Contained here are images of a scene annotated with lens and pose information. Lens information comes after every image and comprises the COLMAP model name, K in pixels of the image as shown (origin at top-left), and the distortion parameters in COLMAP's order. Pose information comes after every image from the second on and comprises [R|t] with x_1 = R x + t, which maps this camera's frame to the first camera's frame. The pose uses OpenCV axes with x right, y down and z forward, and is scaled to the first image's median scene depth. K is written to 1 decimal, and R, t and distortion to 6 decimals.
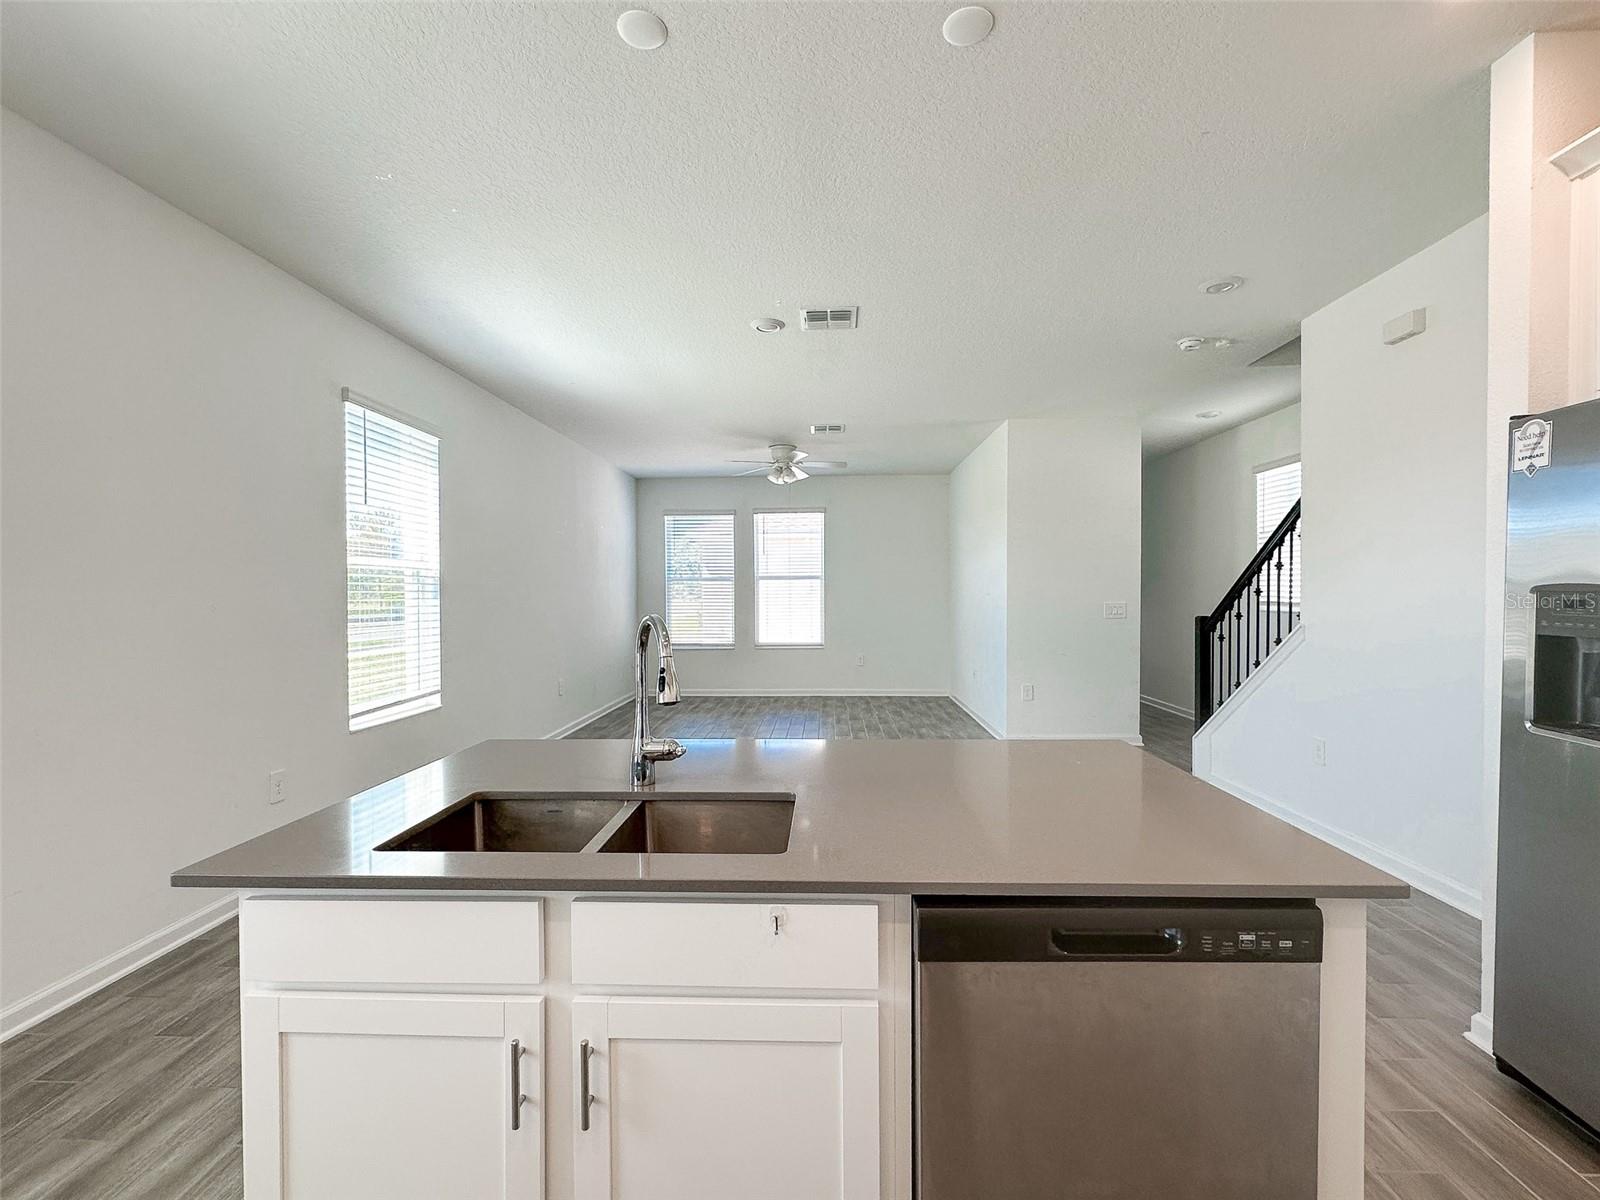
lens RADIAL K [[724.3, 0, 799.7], [0, 724.3, 601.2], [0, 0, 1]] dist [-0.002367, -0.000367]
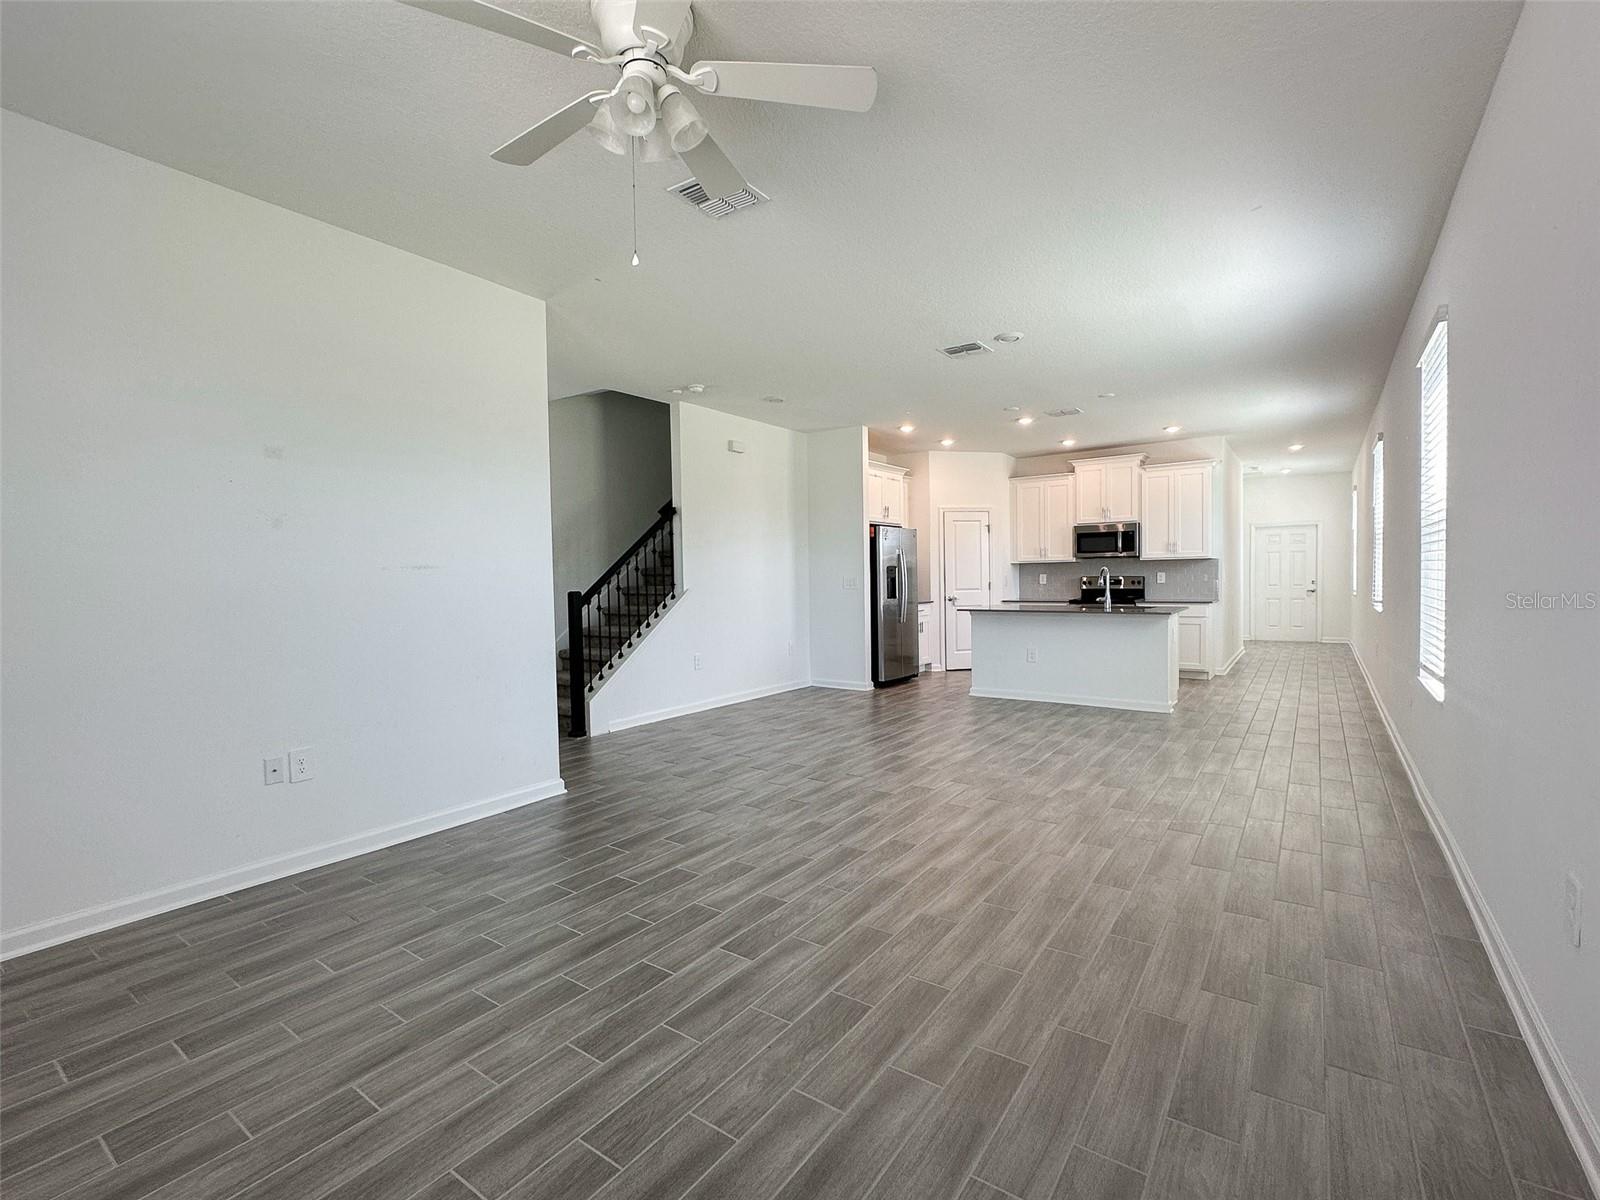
lens RADIAL K [[724.3, 0, 799.7], [0, 724.3, 601.2], [0, 0, 1]] dist [-0.002367, -0.000367]
pose [[-0.839838, 0.000865, 0.542837, -0.263185], [0.027418, 0.998790, 0.040828, -0.000765], [-0.542145, 0.049172, -0.838845, 1.457017]]
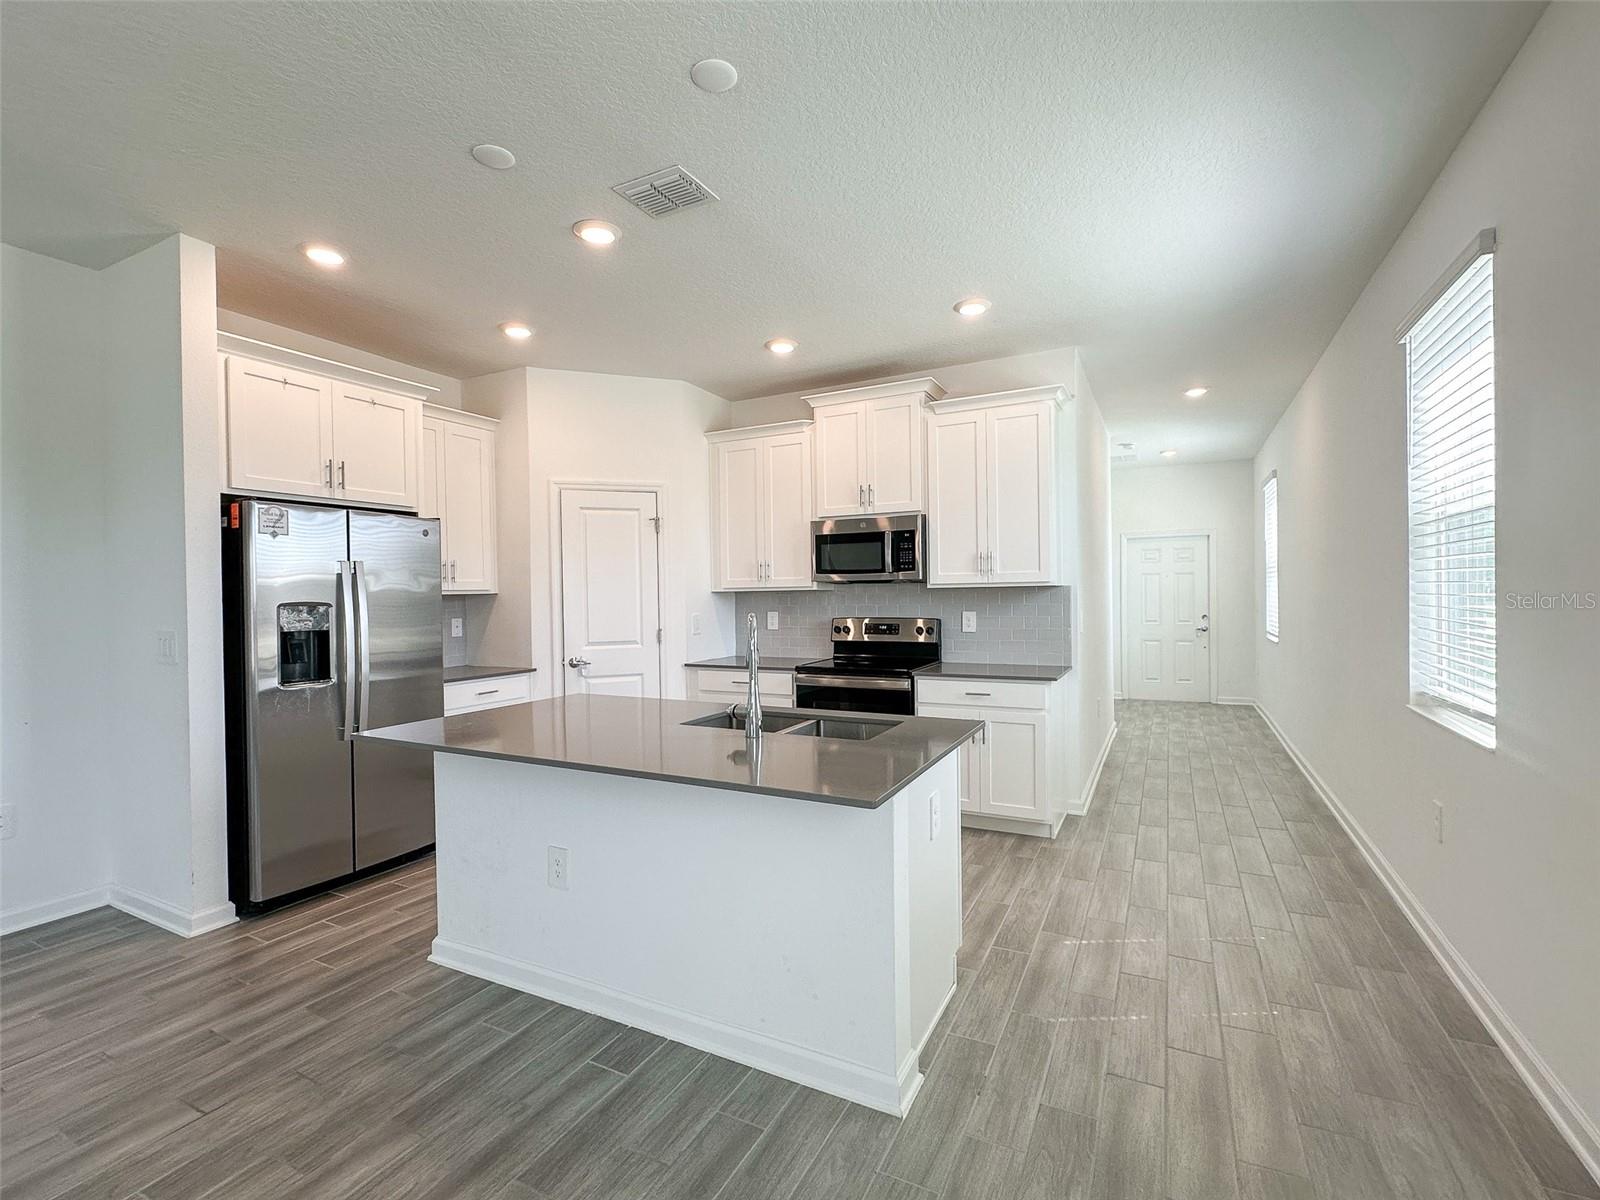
lens RADIAL K [[724.3, 0, 799.7], [0, 724.3, 601.2], [0, 0, 1]] dist [-0.002367, -0.000367]
pose [[-0.909742, 0.014846, 0.414909, -0.237043], [0.024249, 0.999555, 0.017401, -0.007532], [-0.414466, 0.025892, -0.909697, 0.603970]]
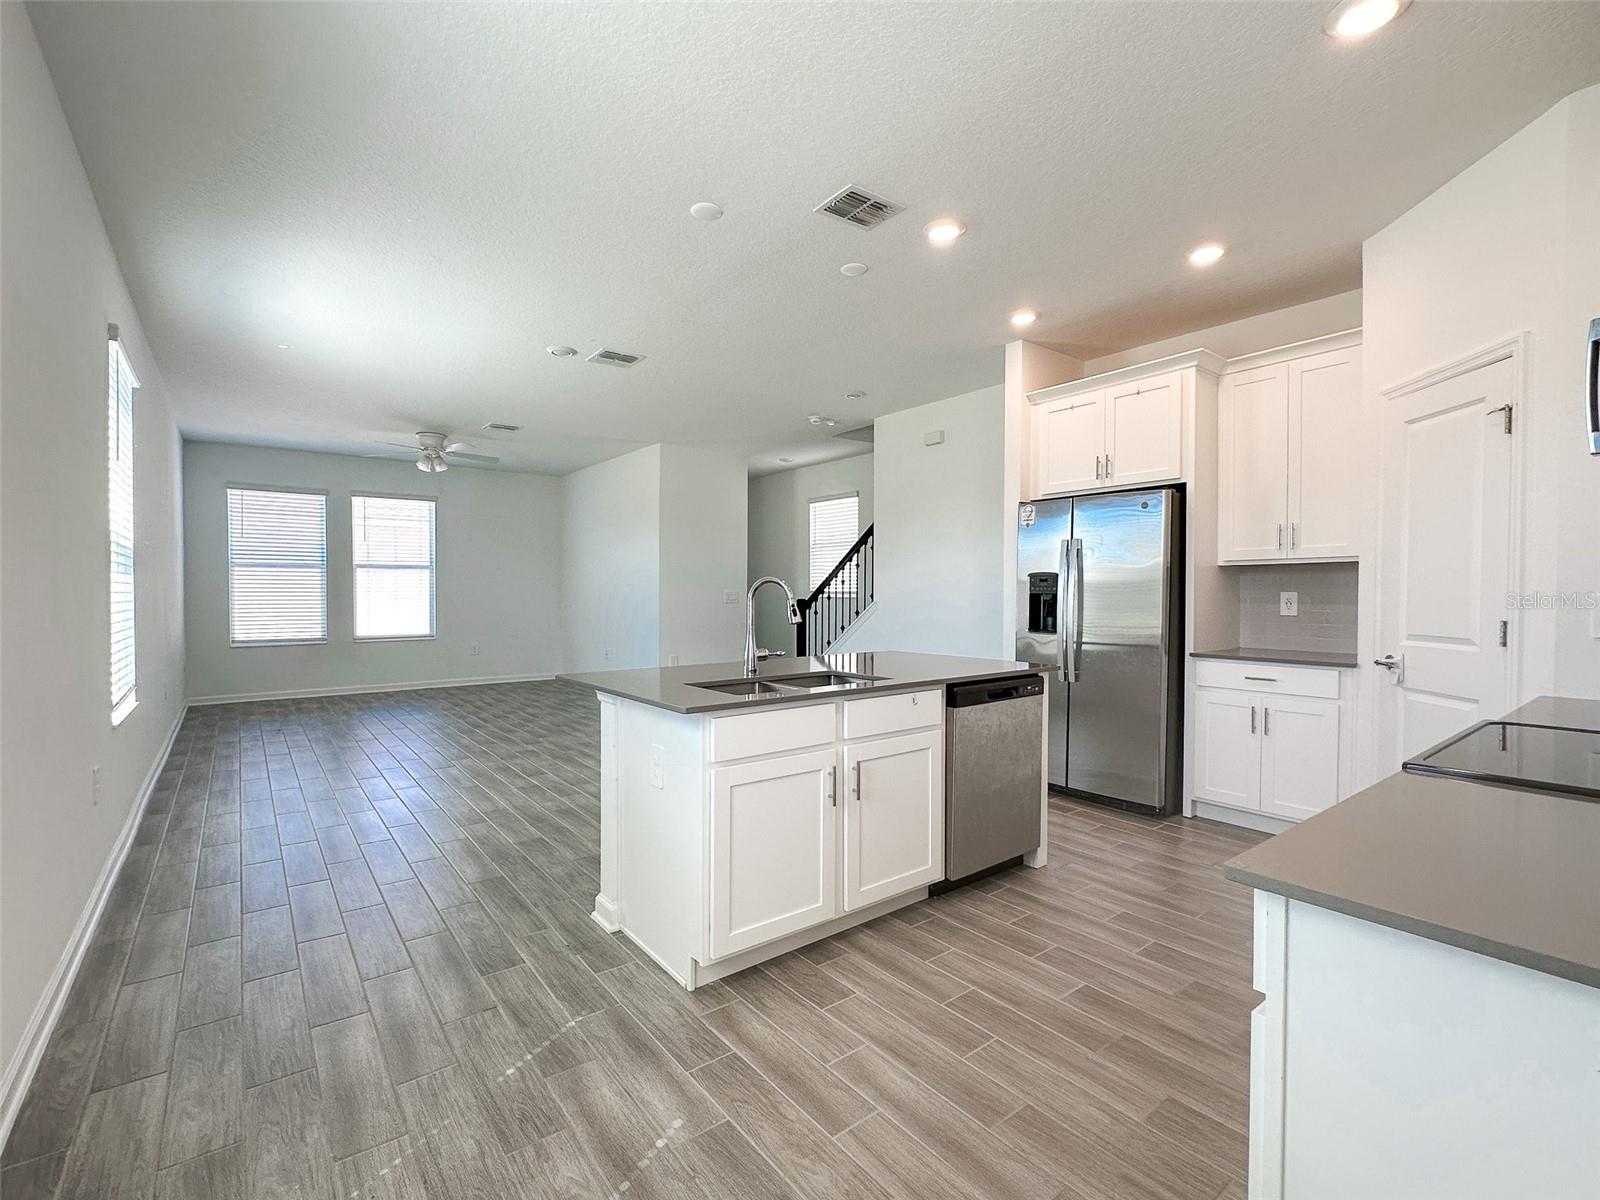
lens RADIAL K [[724.3, 0, 799.7], [0, 724.3, 601.2], [0, 0, 1]] dist [-0.002367, -0.000367]
pose [[0.762419, -0.002051, 0.647080, -0.337724], [0.002491, 0.999997, 0.000233, 0.020843], [-0.647079, 0.001434, 0.762422, -0.104718]]
